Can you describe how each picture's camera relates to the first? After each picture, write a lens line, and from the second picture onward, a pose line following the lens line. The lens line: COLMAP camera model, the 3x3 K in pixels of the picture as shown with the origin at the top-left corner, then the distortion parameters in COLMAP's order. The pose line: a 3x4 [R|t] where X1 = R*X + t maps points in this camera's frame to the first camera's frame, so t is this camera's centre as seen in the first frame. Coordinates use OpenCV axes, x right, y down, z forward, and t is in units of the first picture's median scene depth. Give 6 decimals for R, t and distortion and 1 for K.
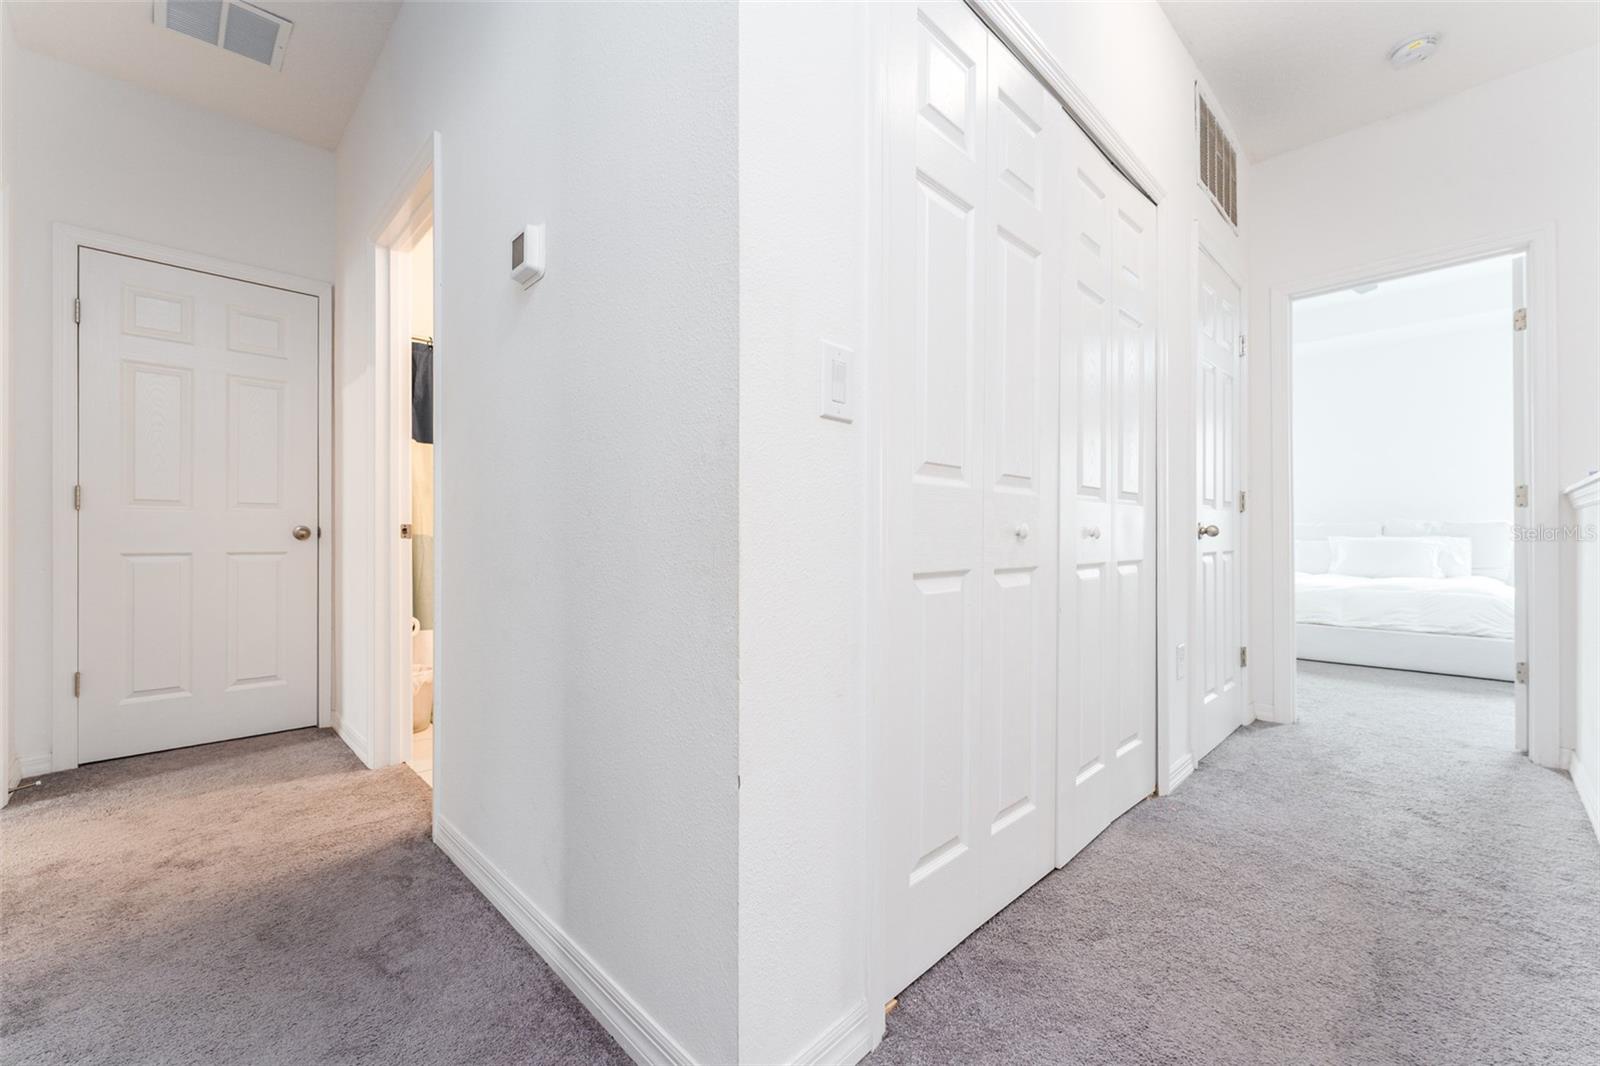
lens RADIAL K [[658.9, 0, 800.7], [0, 658.9, 539.3], [0, 0, 1]] dist [-0.001692, -0.000179]
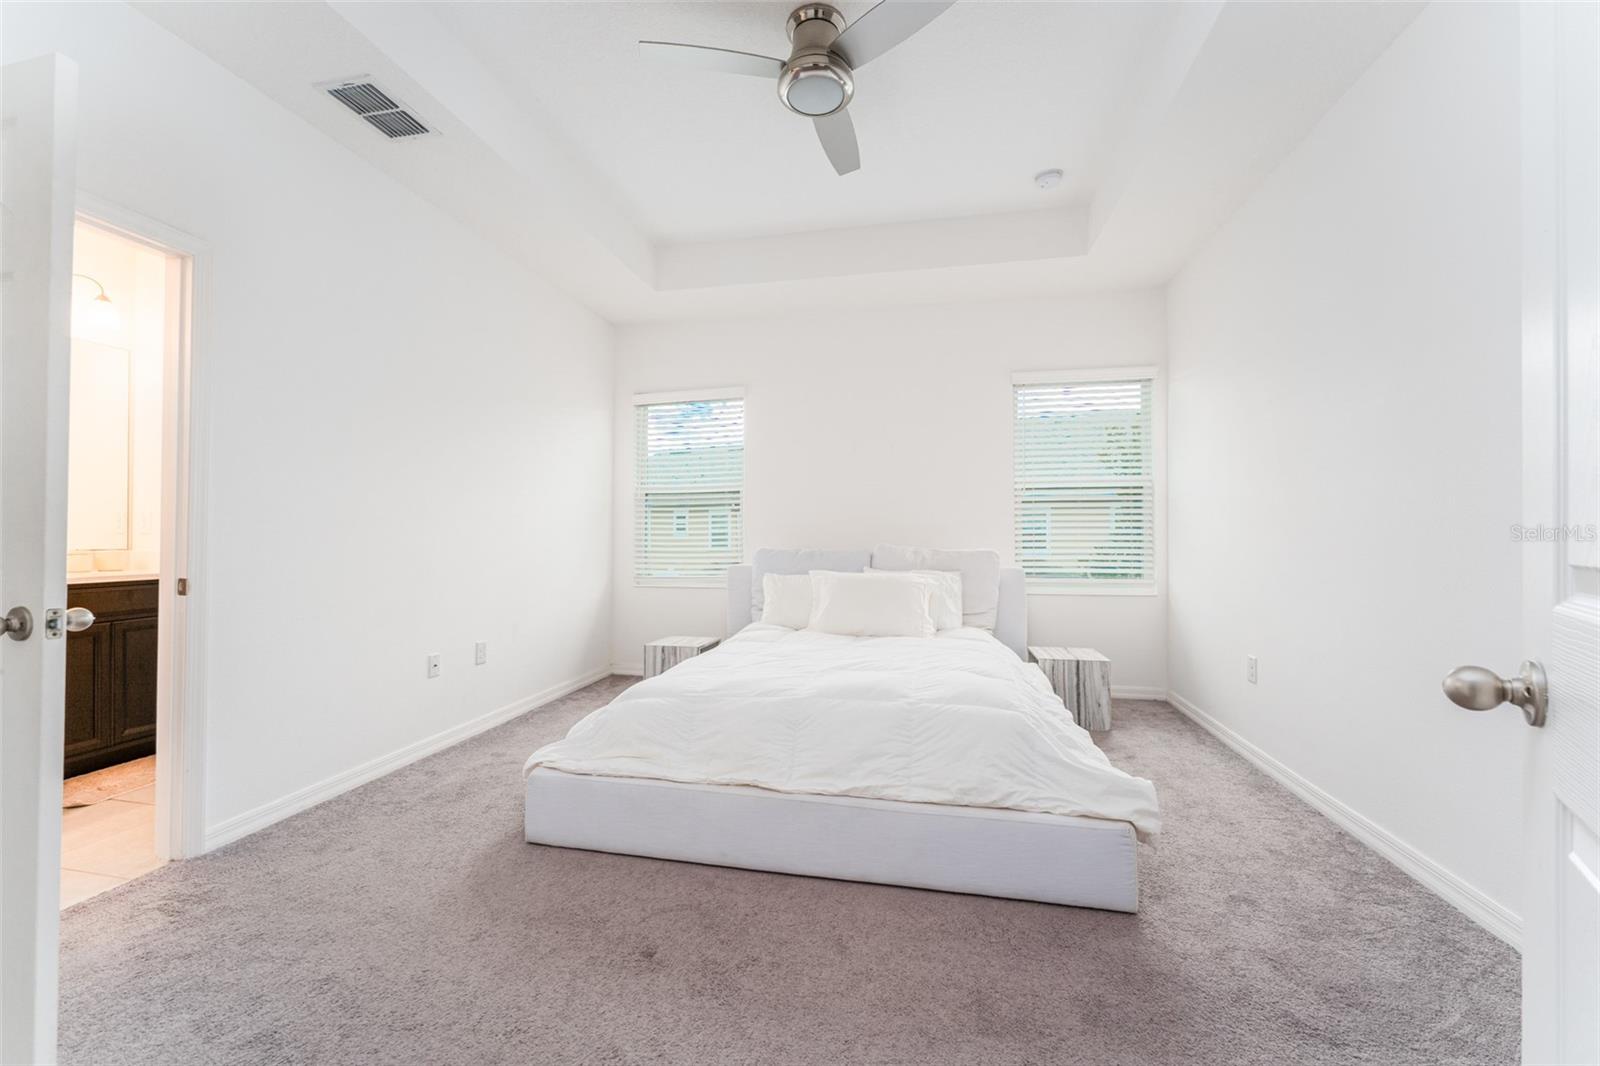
lens RADIAL K [[658.9, 0, 798.2], [0, 658.9, 533.6], [0, 0, 1]] dist [-0.001692, -0.000179]
pose [[0.827783, 0.010006, 0.560959, 0.441351], [-0.005328, 0.999936, -0.009974, -0.037779], [-0.561023, 0.005267, 0.827783, 0.477901]]
